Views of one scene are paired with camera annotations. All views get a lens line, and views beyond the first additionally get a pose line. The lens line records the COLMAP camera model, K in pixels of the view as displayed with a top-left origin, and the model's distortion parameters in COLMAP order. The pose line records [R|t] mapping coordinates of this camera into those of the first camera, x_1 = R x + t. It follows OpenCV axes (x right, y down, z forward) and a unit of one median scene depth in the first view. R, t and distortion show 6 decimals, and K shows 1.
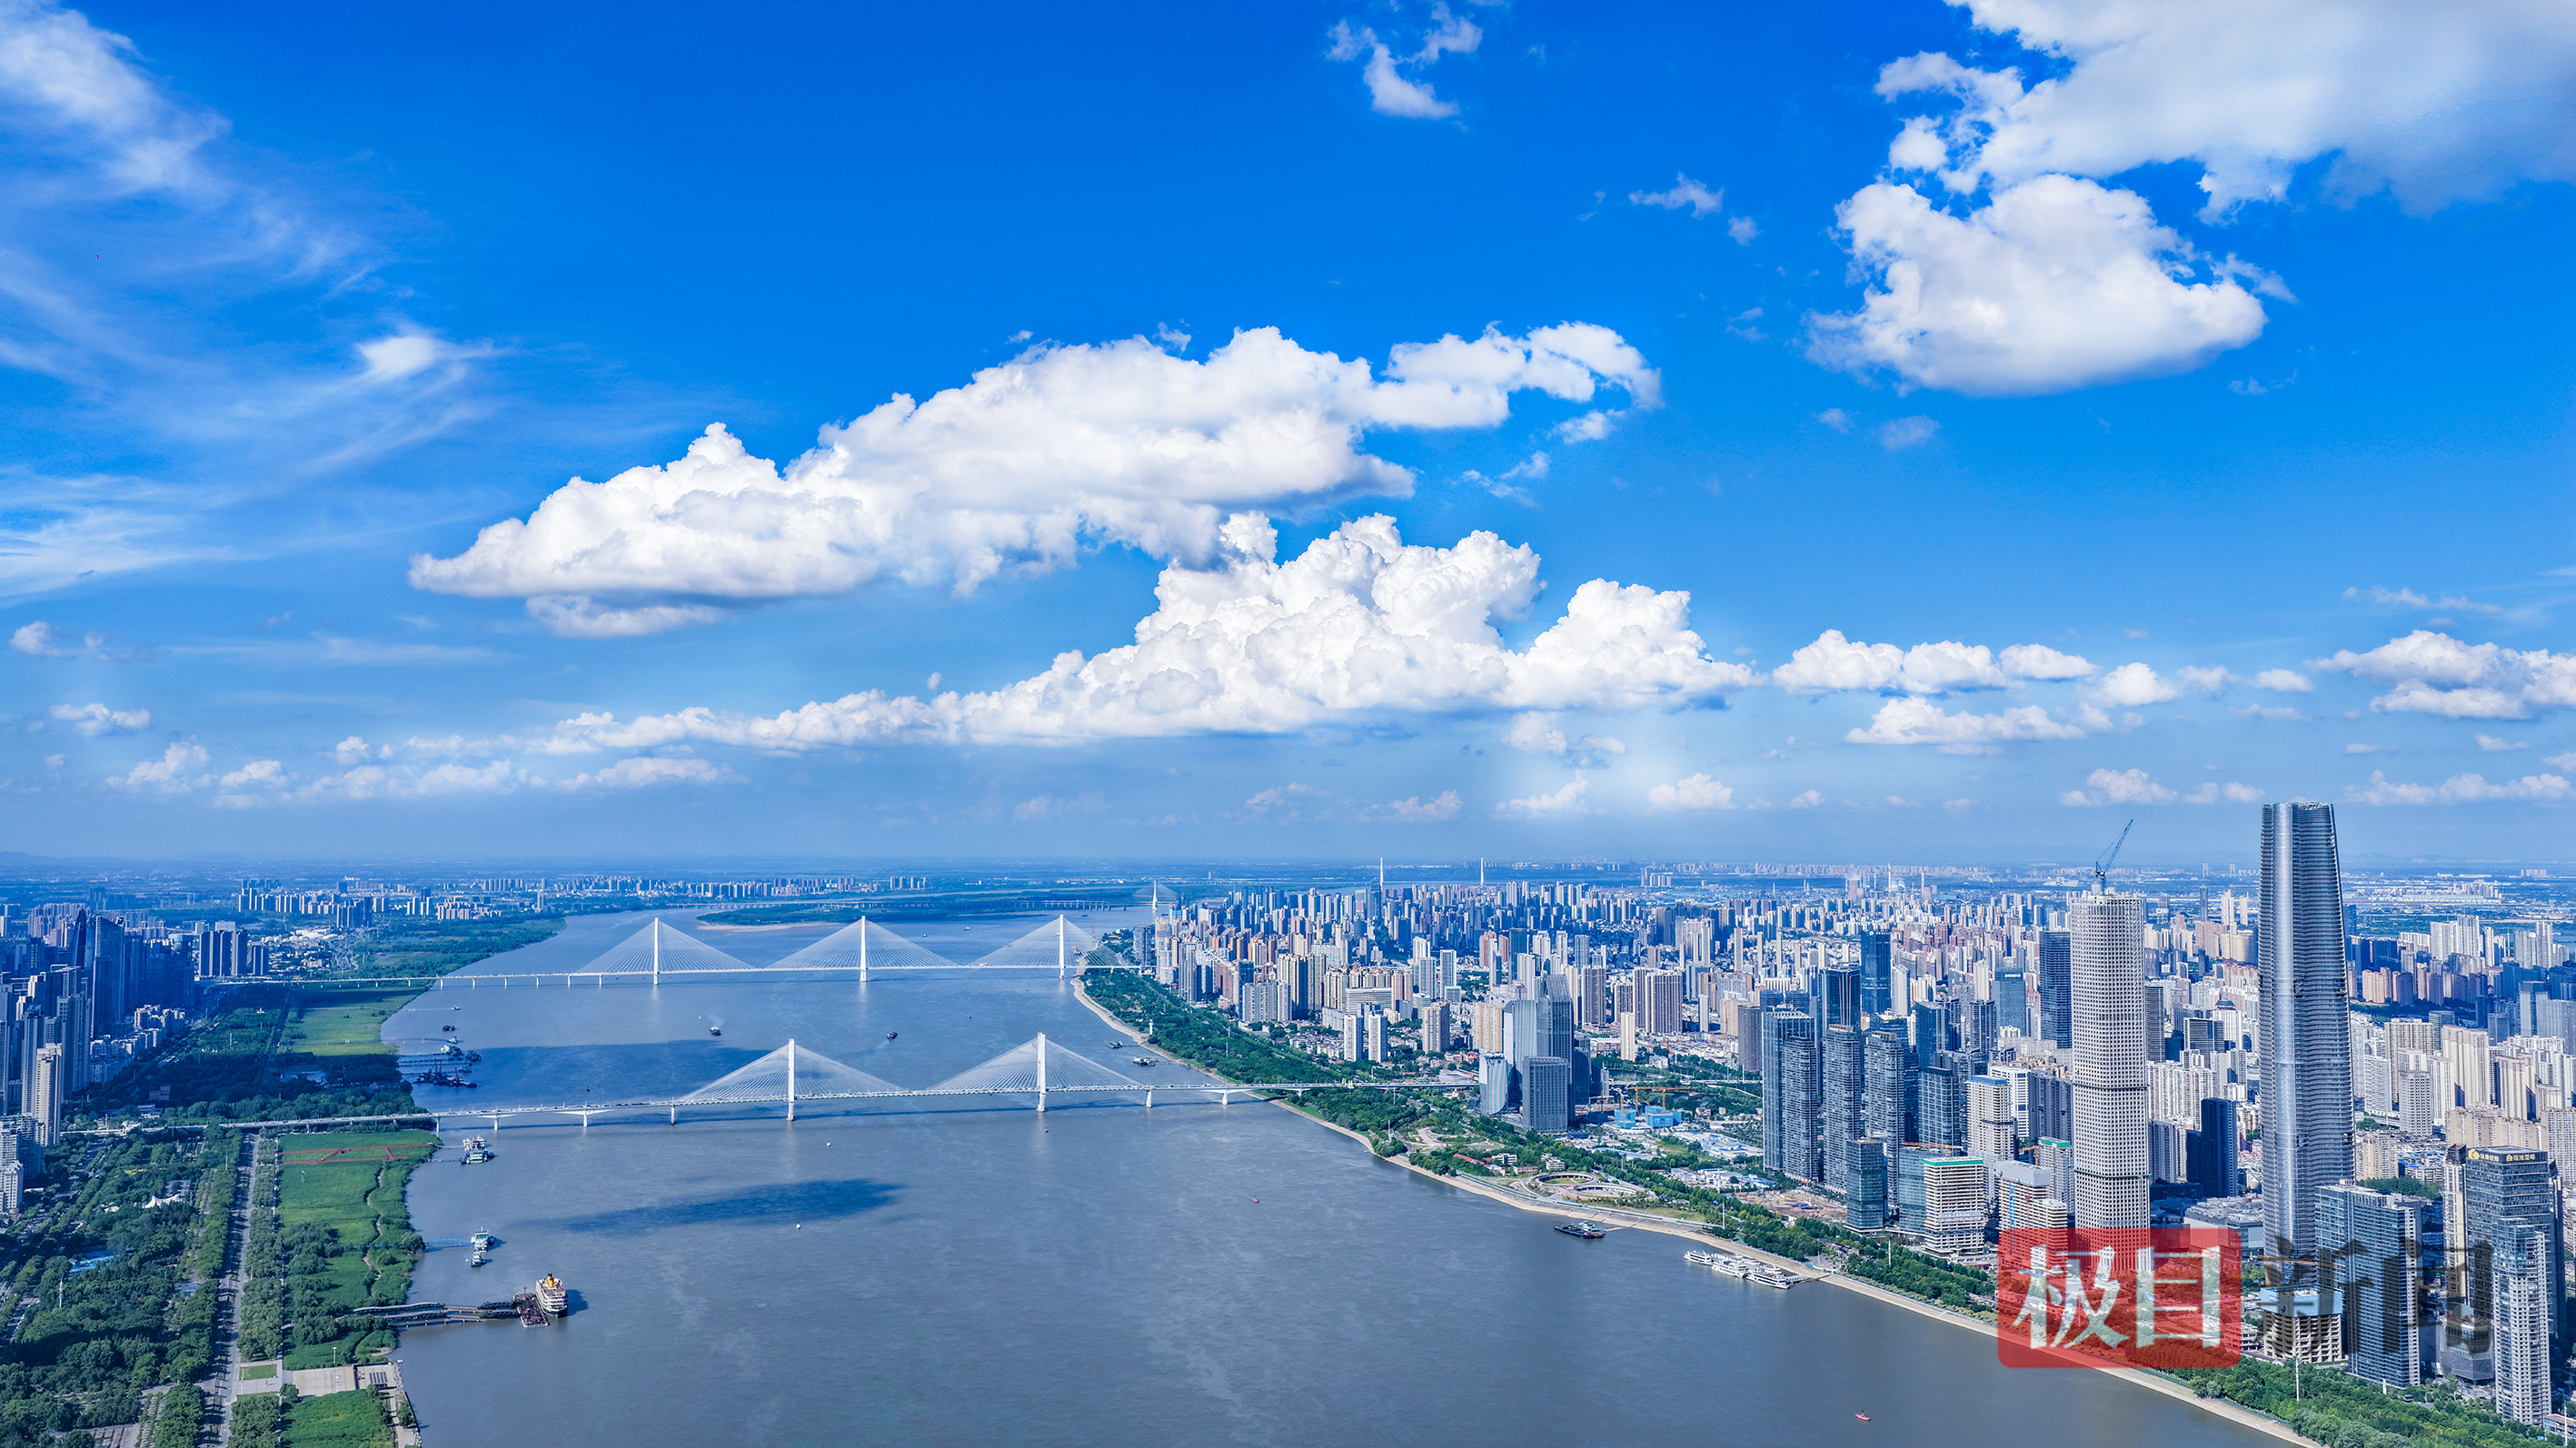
lens RADIAL K [[2137.8, 0, 1294.6], [0, 2137.8, 728.9], [0, 0, 1]] dist [-0.021148, 0.052452]
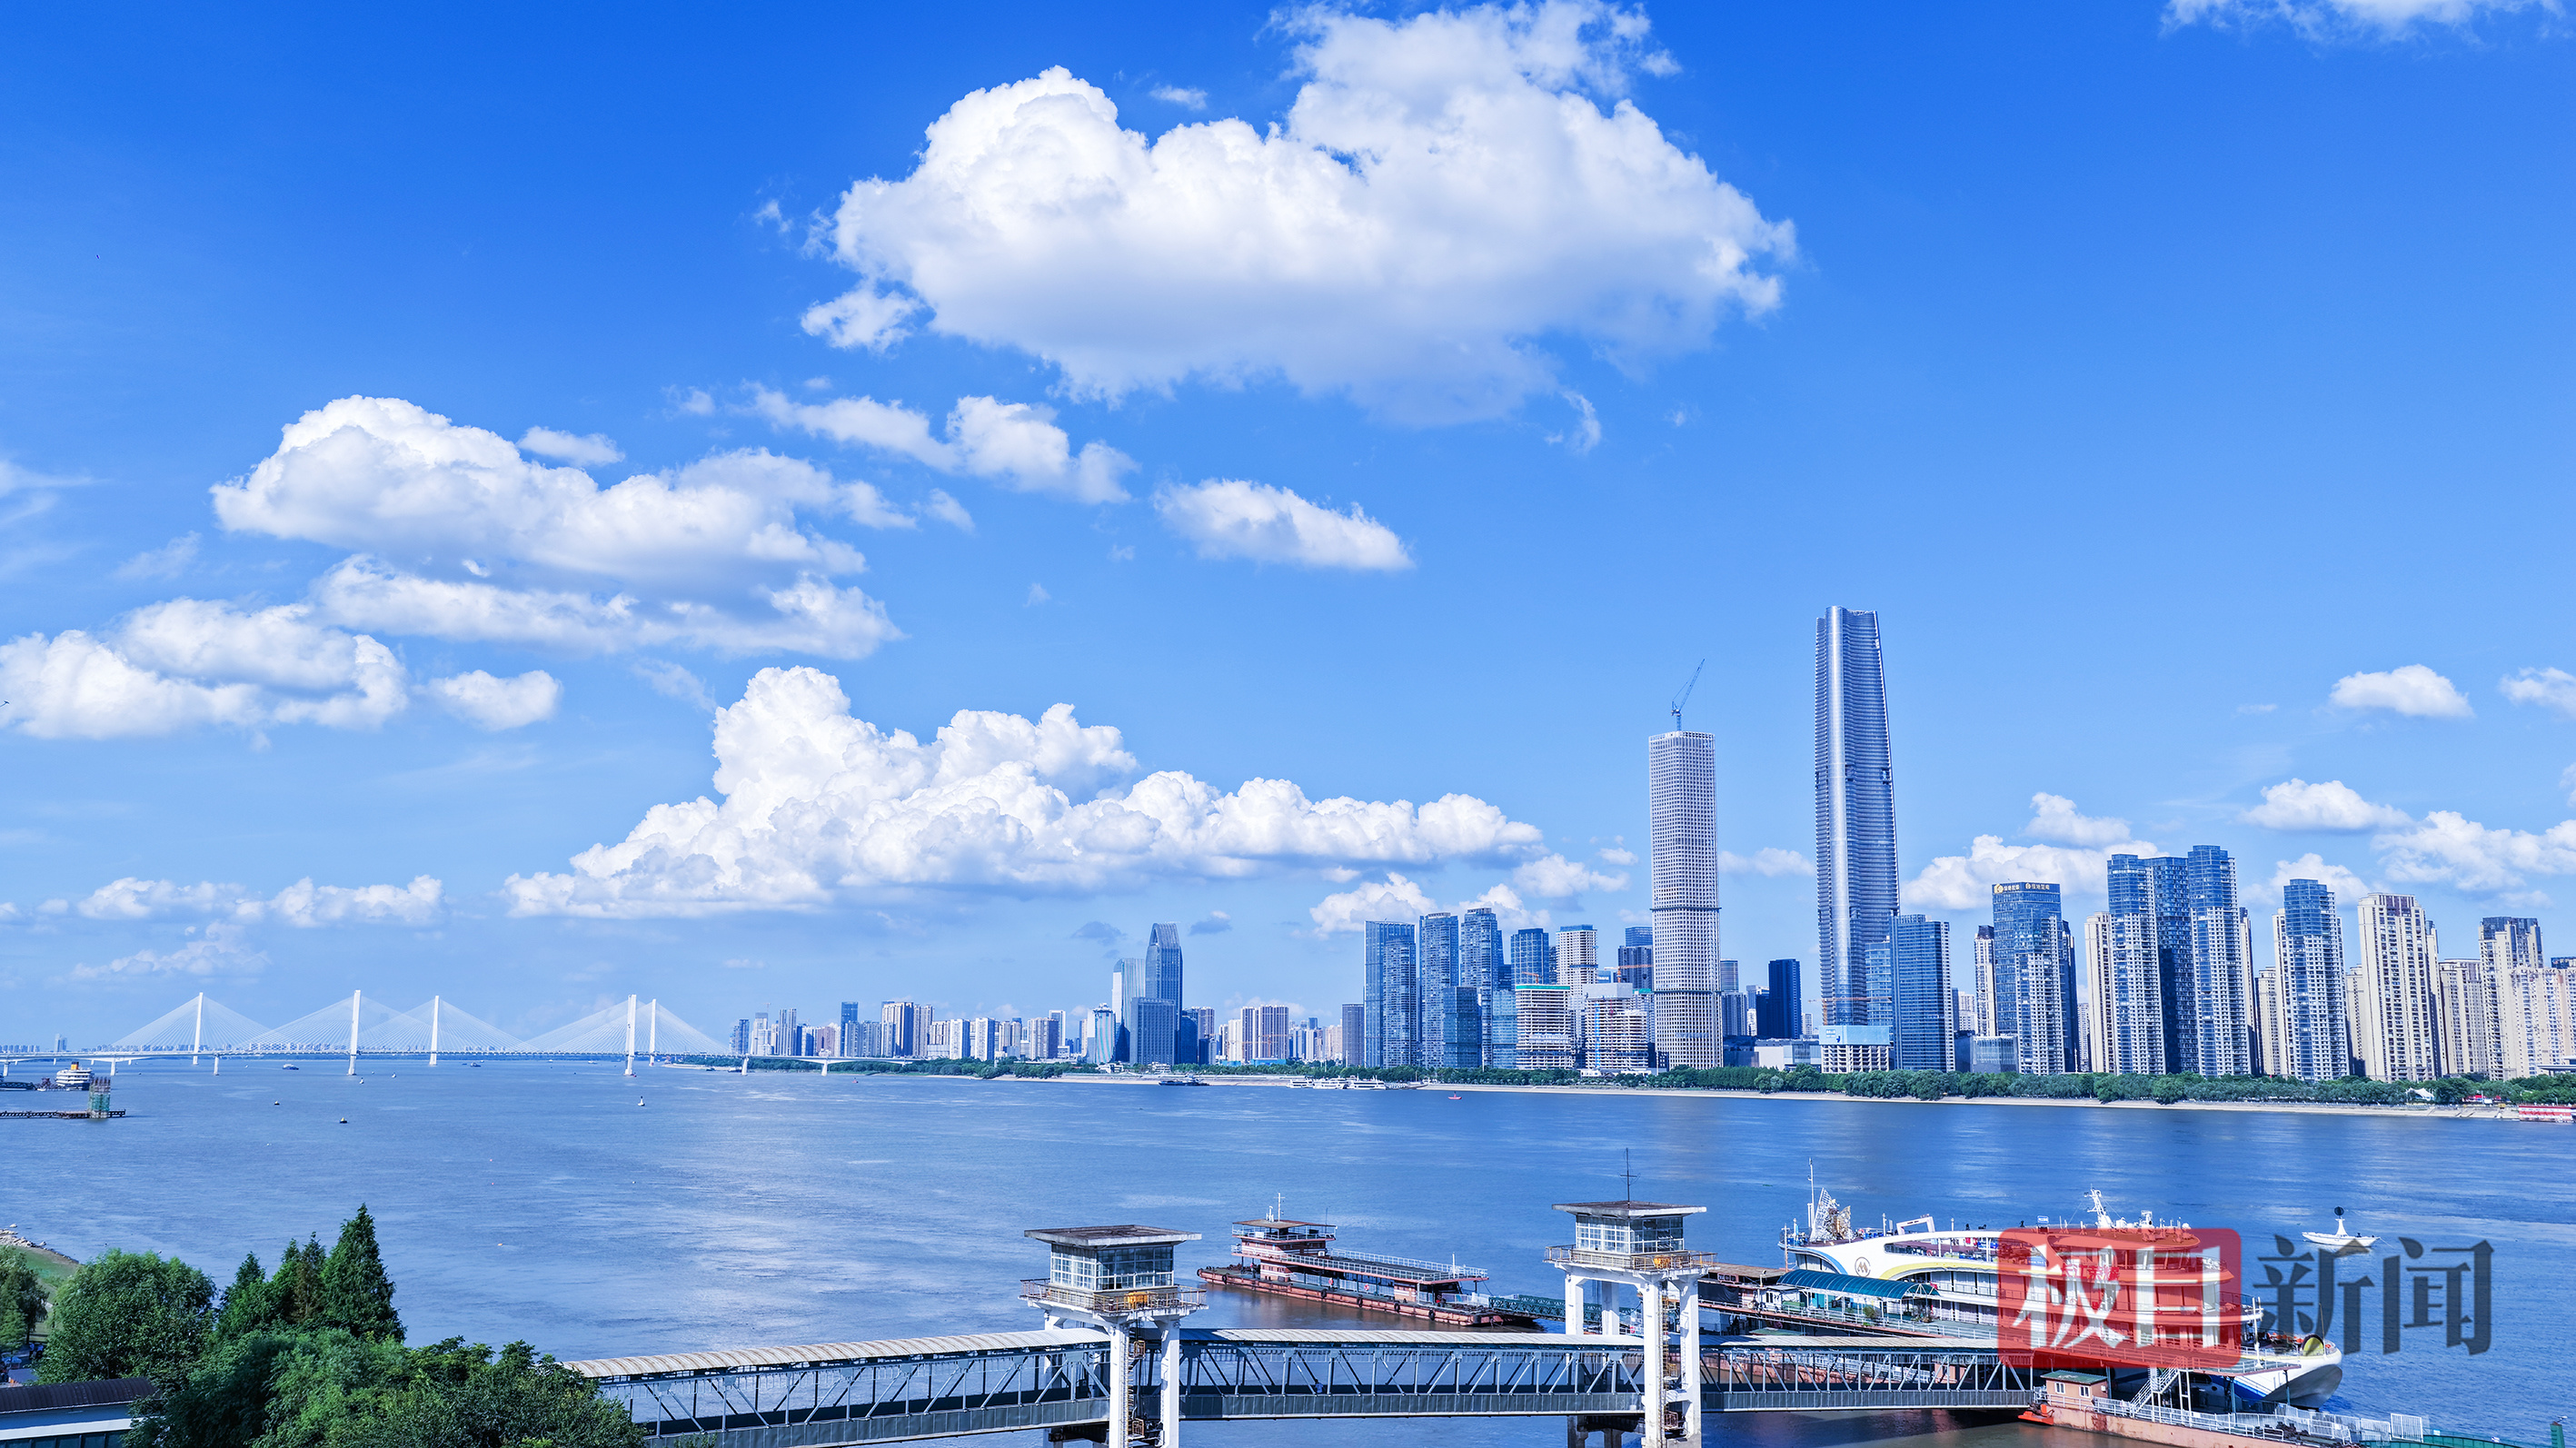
lens RADIAL K [[2143.5, 0, 1294.3], [0, 2143.5, 765.6], [0, 0, 1]] dist [-0.018961, 0.052073]
pose [[0.983663, 0.028992, 0.177668, 0.000433], [-0.011639, 0.995123, -0.097949, 0.117793], [-0.179642, 0.094281, 0.979204, -0.006627]]
